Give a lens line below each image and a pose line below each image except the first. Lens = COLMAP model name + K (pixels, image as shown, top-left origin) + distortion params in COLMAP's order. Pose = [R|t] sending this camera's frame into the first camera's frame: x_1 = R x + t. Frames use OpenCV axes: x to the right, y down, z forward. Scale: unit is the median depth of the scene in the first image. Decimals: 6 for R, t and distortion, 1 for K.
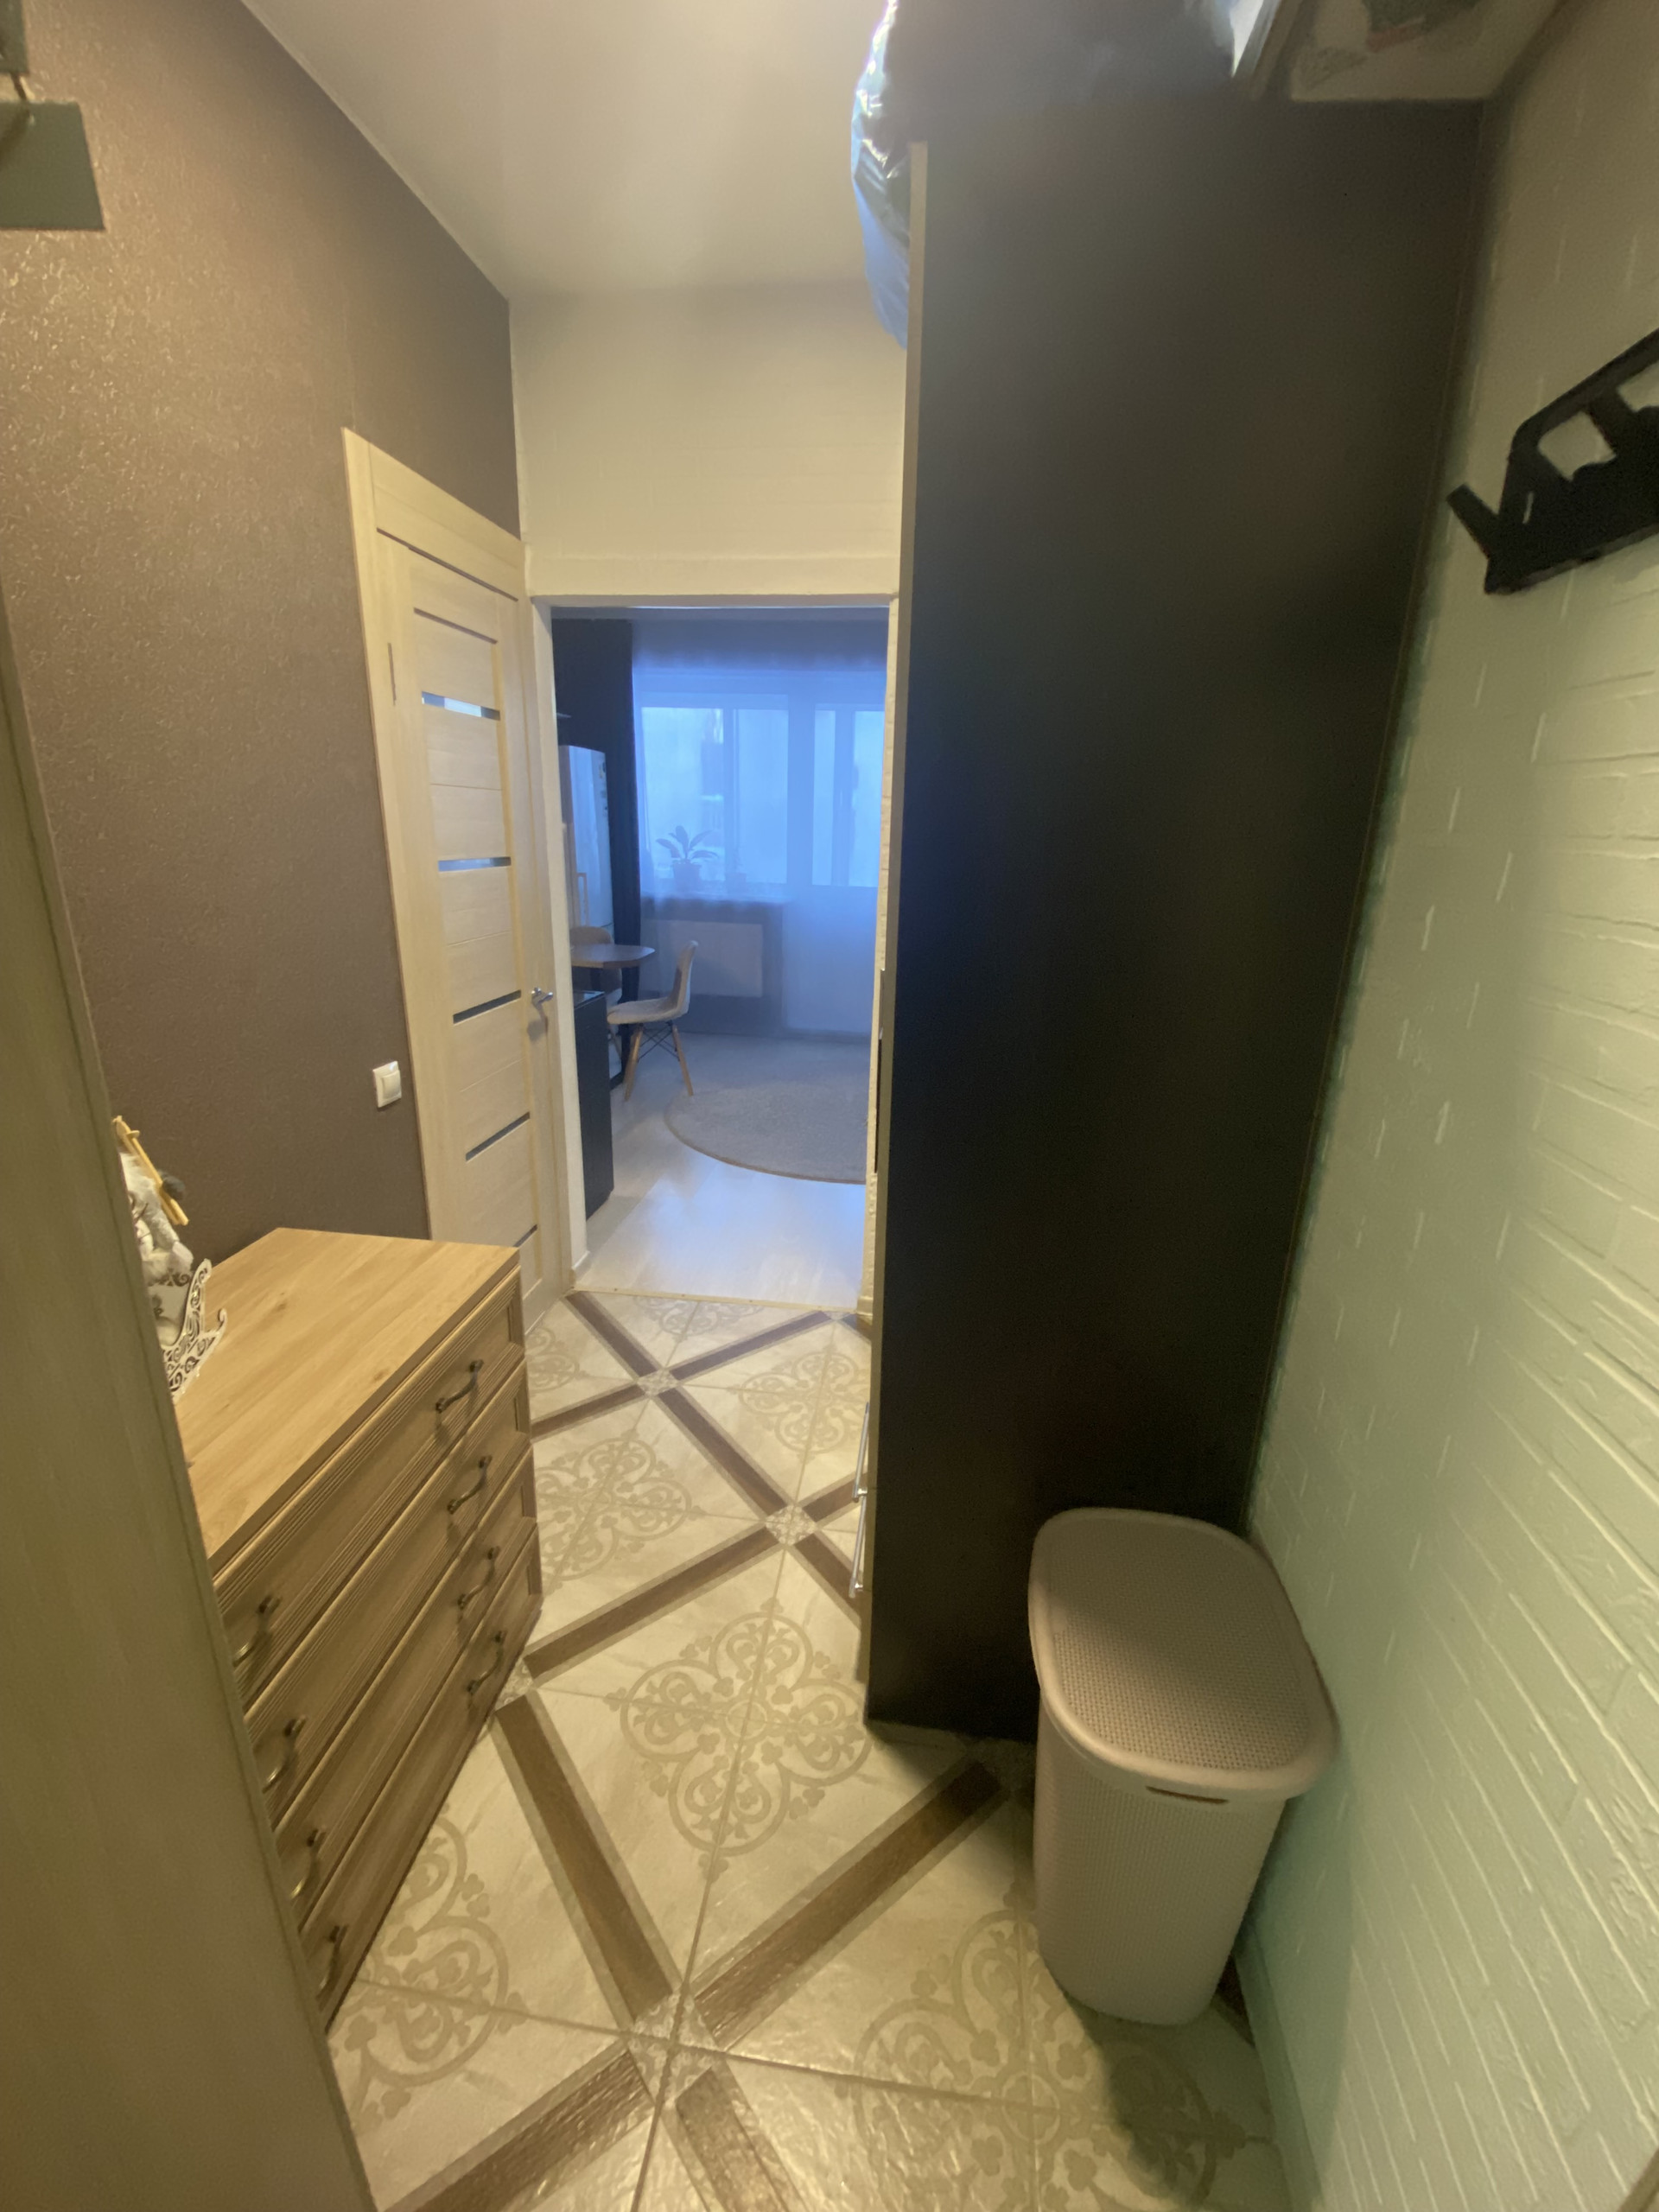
lens RADIAL K [[900.2, 0, 809.5], [0, 900.2, 1096.3], [0, 0, 1]] dist [0.018503, -0.020103]
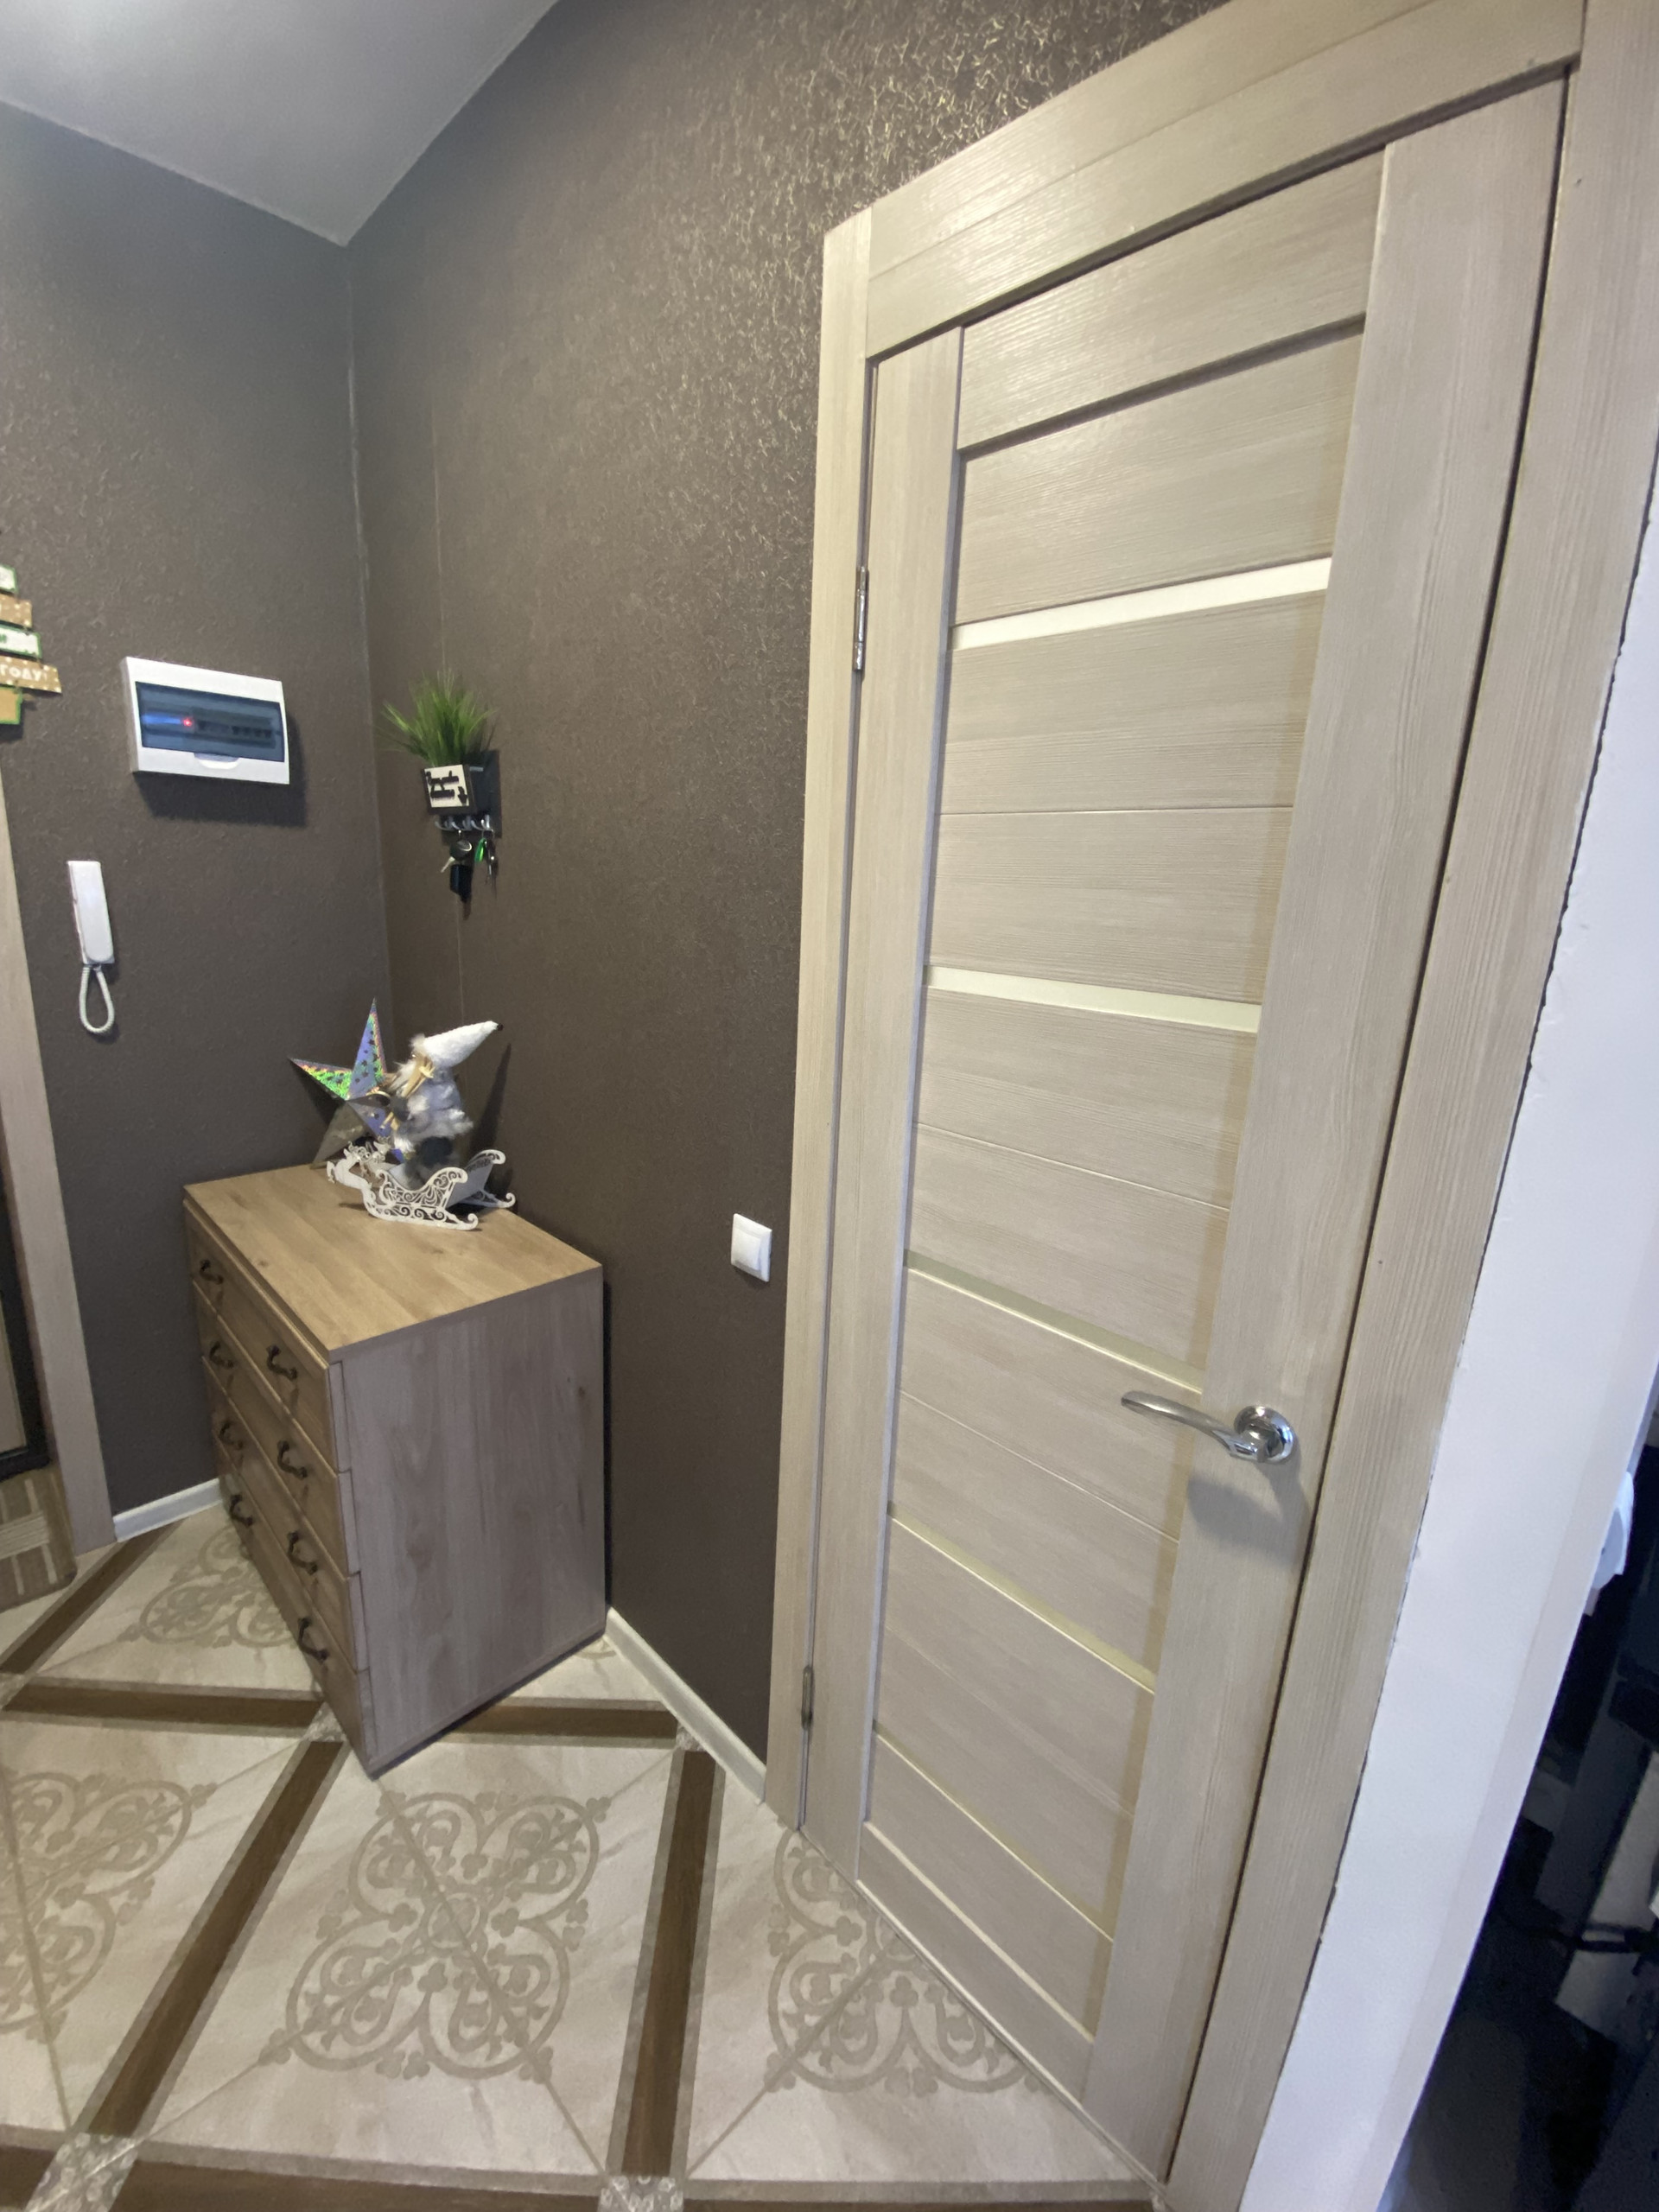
lens RADIAL K [[900.2, 0, 809.5], [0, 900.2, 1096.3], [0, 0, 1]] dist [0.018503, -0.020103]
pose [[-0.593179, 0.142801, -0.792304, 0.035481], [-0.291271, 0.879408, 0.376568, -0.446798], [0.750533, 0.454148, -0.480052, 1.524702]]
